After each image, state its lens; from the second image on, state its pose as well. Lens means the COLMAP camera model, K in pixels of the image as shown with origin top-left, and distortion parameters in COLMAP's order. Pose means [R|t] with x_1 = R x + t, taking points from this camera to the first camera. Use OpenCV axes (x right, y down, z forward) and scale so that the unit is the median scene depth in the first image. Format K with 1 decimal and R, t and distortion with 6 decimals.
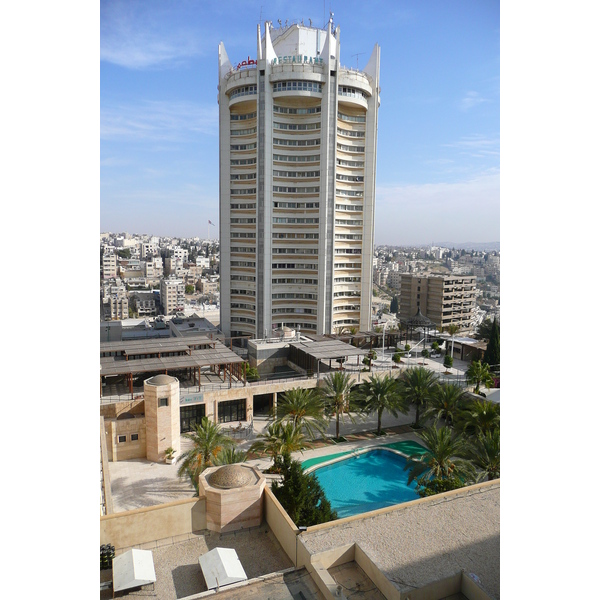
lens RADIAL K [[472.9, 0, 300.2], [0, 472.9, 300.2], [0, 0, 1]] dist [-0.032851, 0.007938]
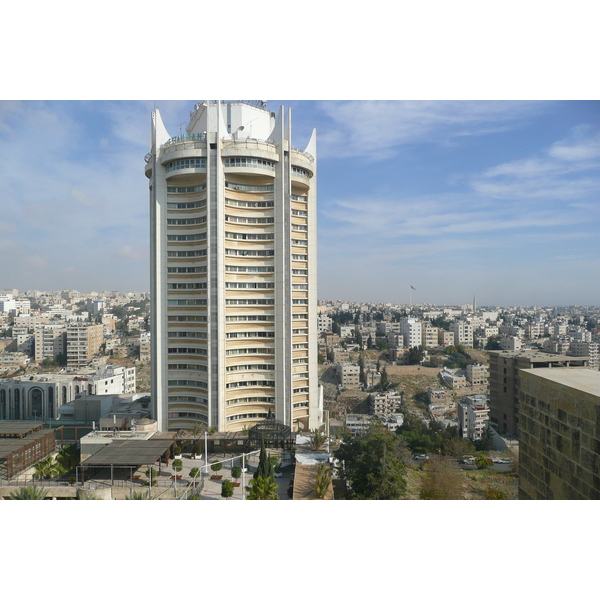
lens RADIAL K [[472.9, 0, 300.1], [0, 472.9, 301.1], [0, 0, 1]] dist [-0.032851, 0.007938]
pose [[0.914247, -0.019766, -0.404675, 1.185459], [-0.035103, 0.991189, -0.127720, -0.125563], [0.403633, 0.130973, 0.905498, 0.513496]]
